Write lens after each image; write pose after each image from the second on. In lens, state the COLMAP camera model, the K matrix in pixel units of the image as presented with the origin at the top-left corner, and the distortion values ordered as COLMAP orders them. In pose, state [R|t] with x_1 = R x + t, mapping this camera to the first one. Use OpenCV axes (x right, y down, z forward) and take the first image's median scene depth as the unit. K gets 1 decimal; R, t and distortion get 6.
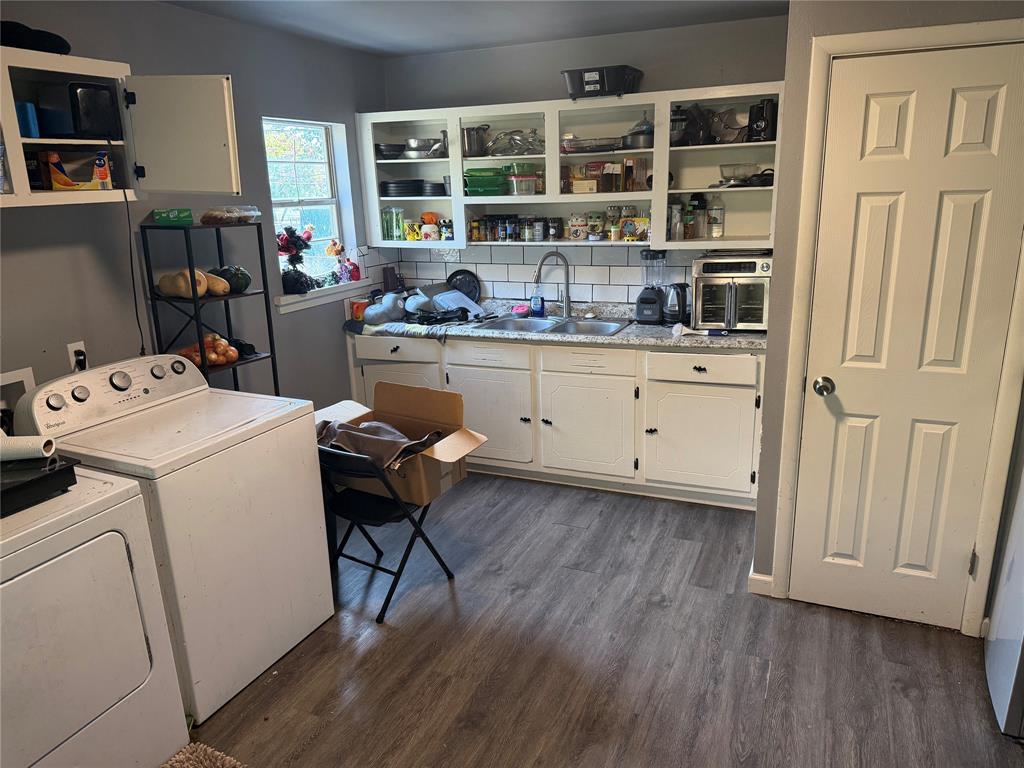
lens RADIAL K [[725.2, 0, 512.0], [0, 725.2, 384.0], [0, 0, 1]] dist [0.080291, -0.108913]
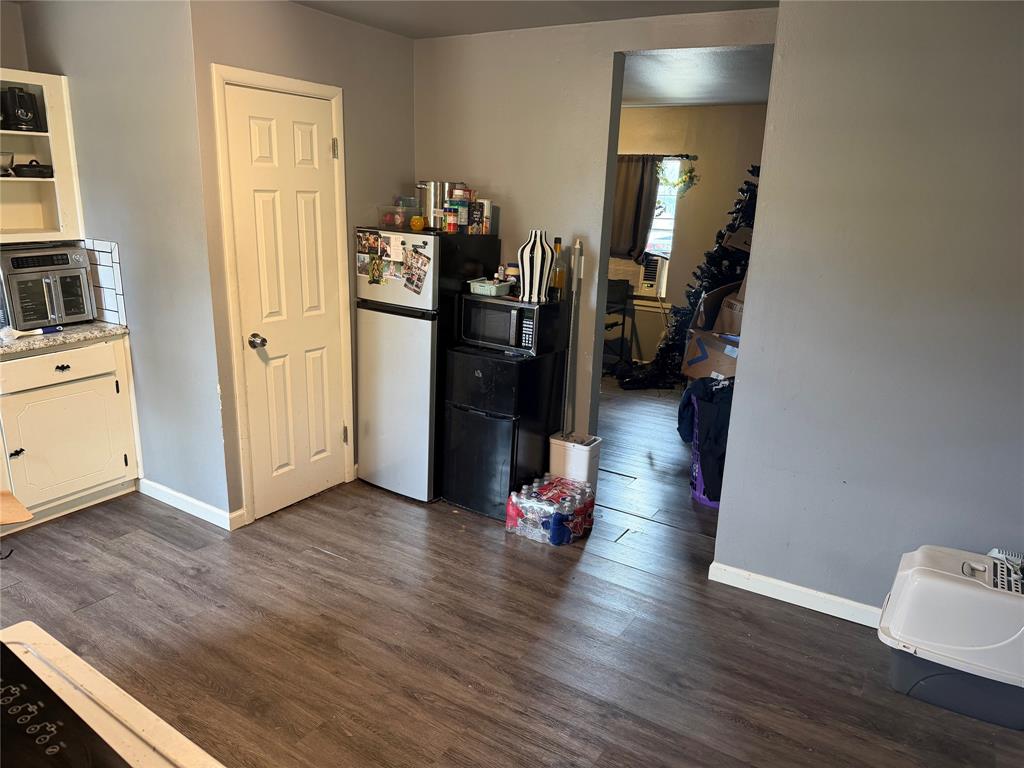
lens RADIAL K [[725.2, 0, 512.0], [0, 725.2, 384.0], [0, 0, 1]] dist [0.080291, -0.108913]
pose [[0.142277, -0.217021, 0.965743, -0.567305], [0.223396, 0.957535, 0.182265, -0.042896], [-0.964288, 0.189811, 0.184717, 0.259712]]
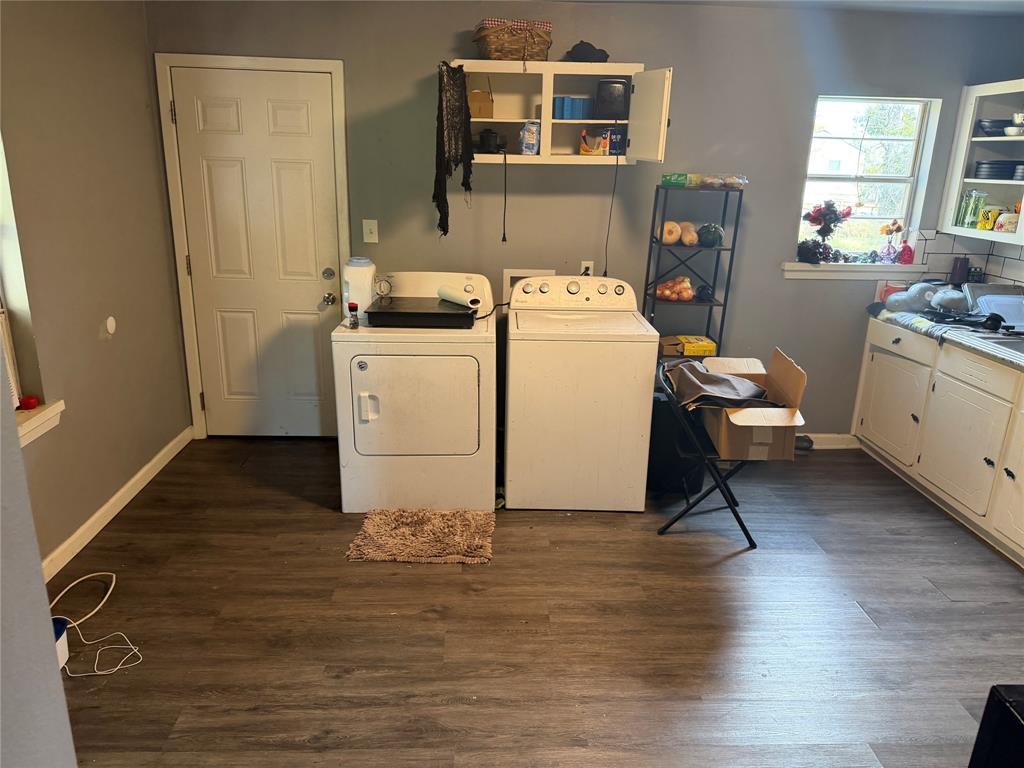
lens RADIAL K [[727.2, 0, 512.0], [0, 727.2, 384.0], [0, 0, 1]] dist [0.006560, -0.037338]
pose [[0.437725, 0.291576, -0.850518, 0.495080], [-0.268224, 0.945230, 0.186002, -0.041922], [0.858168, 0.146711, 0.491958, 0.153671]]
